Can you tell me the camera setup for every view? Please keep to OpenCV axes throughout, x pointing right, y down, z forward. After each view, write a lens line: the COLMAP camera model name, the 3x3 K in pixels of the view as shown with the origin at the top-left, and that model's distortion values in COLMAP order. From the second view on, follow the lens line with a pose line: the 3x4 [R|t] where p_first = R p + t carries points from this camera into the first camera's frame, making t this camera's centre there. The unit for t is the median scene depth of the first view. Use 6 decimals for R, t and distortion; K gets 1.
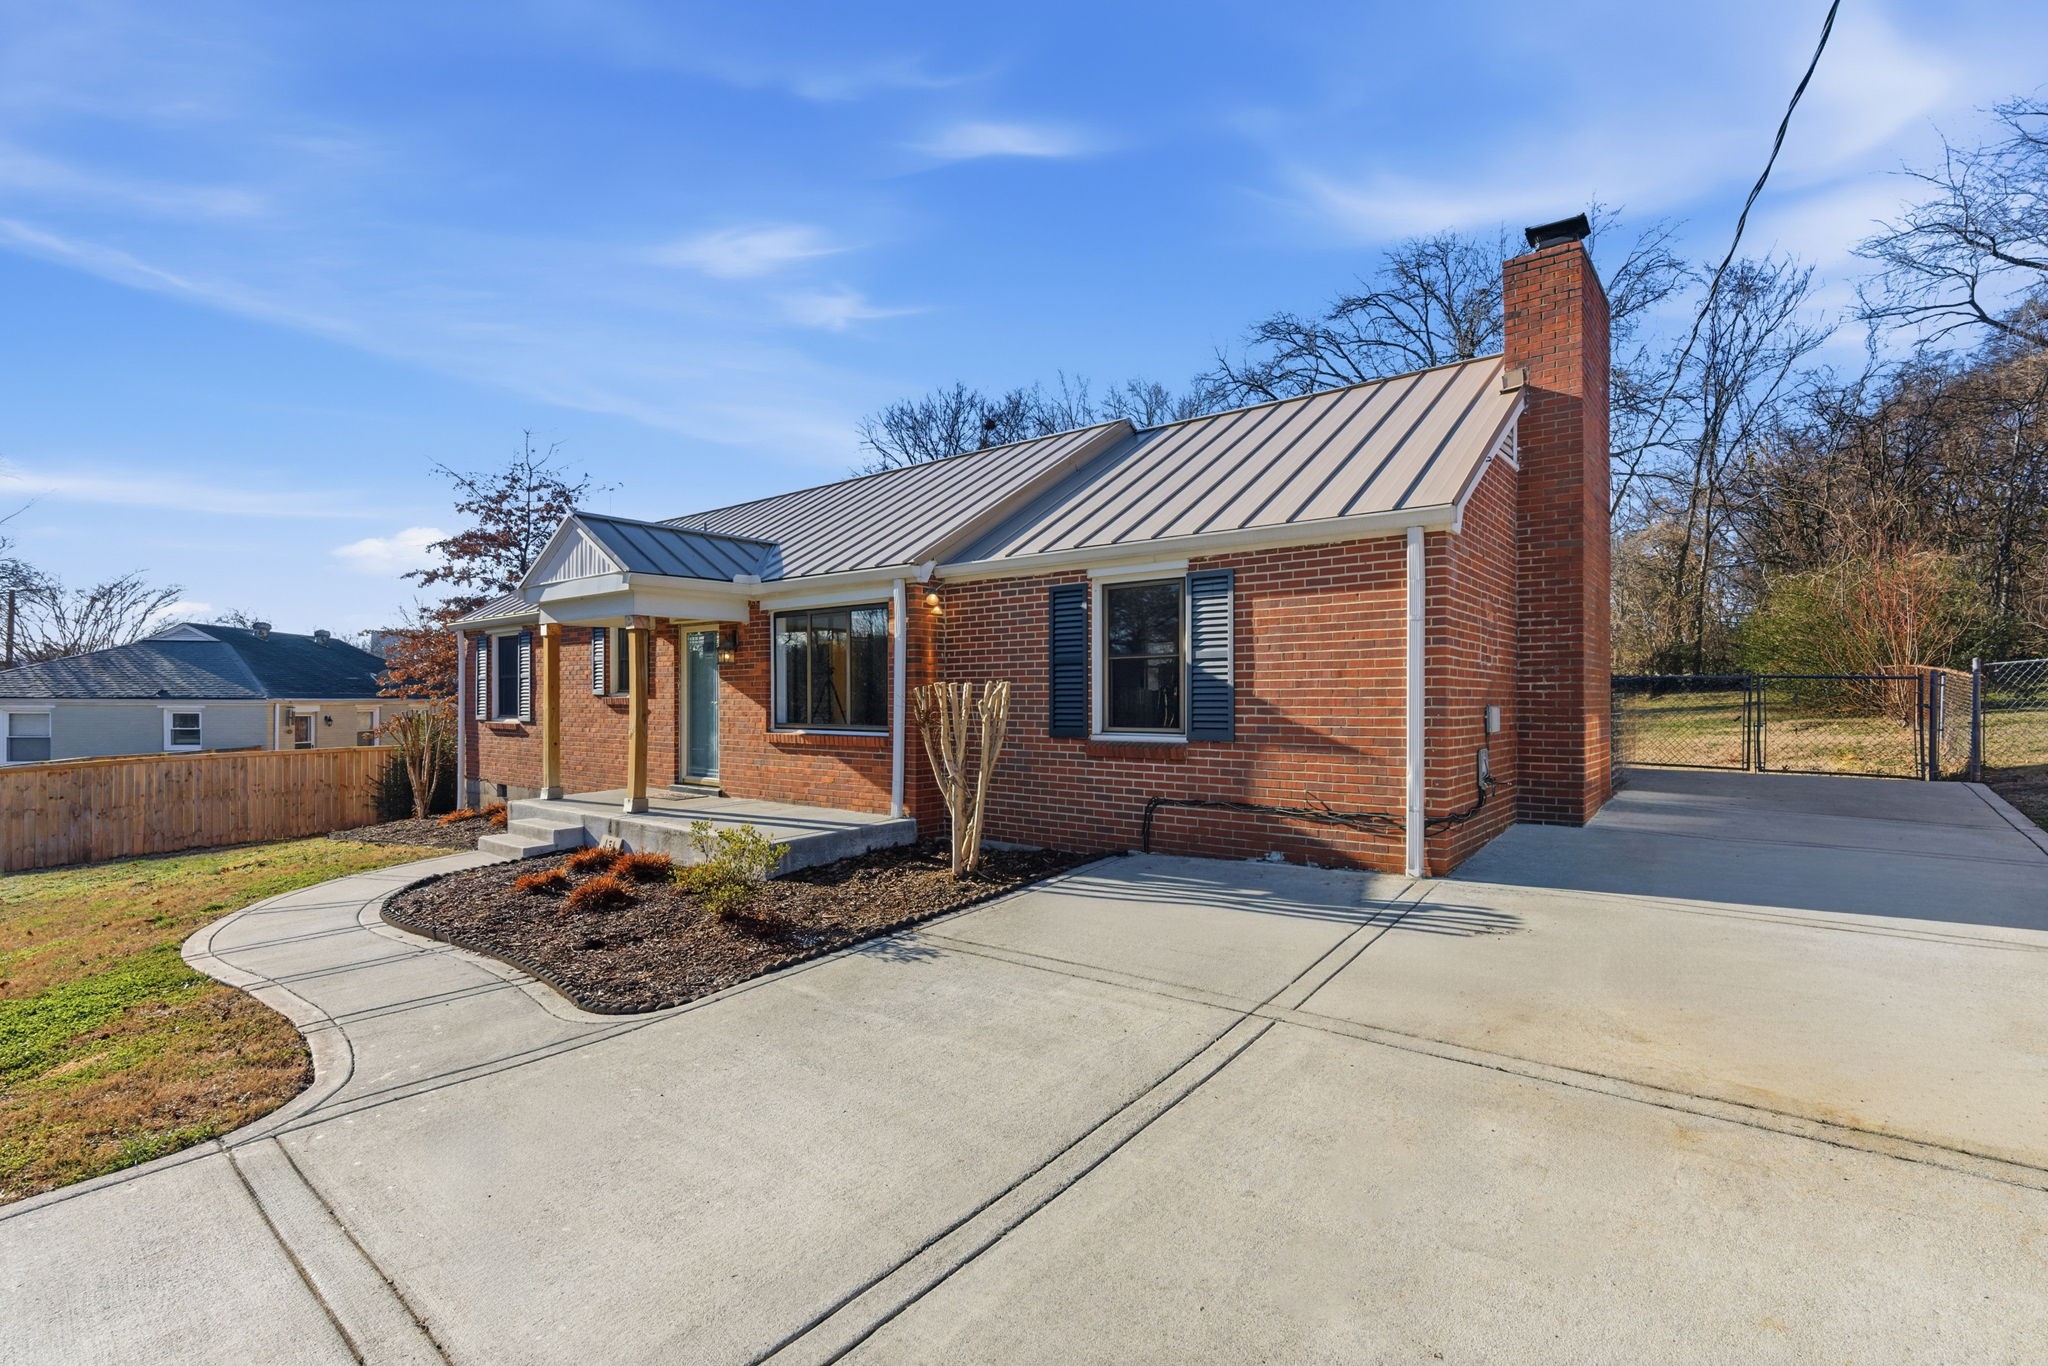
lens RADIAL K [[938.0, 0, 1026.2], [0, 938.0, 685.9], [0, 0, 1]] dist [-0.000759, -0.000812]
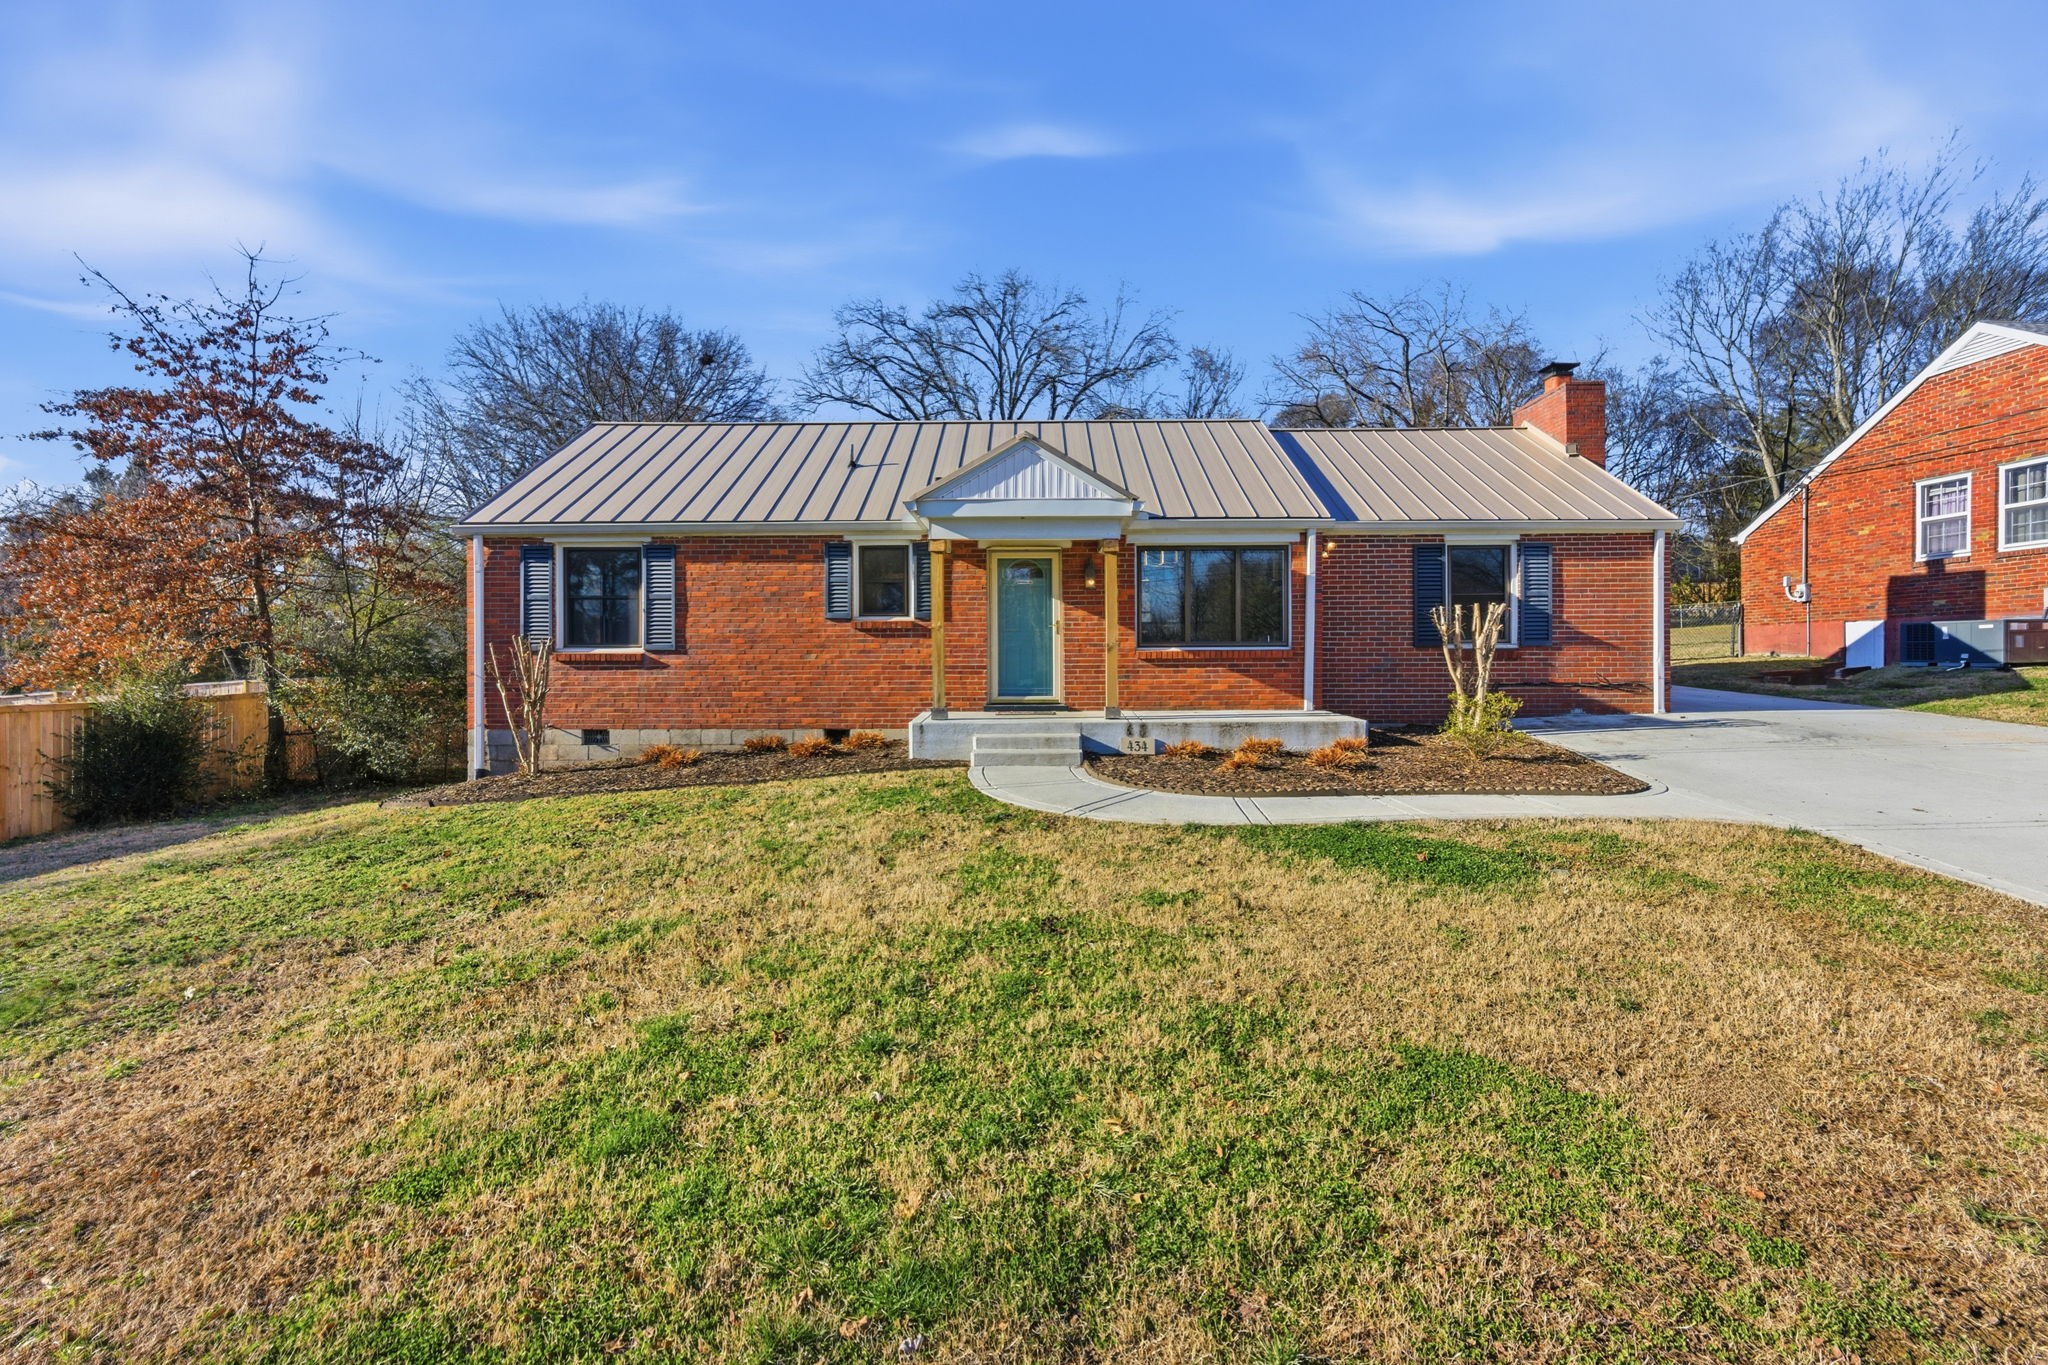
lens RADIAL K [[938.0, 0, 1026.0], [0, 938.0, 677.7], [0, 0, 1]] dist [-0.000759, -0.000812]
pose [[0.783356, -0.007179, 0.621532, -1.254546], [-0.003501, 0.999866, 0.015961, 0.074619], [-0.621563, -0.014680, 0.783226, 0.214378]]
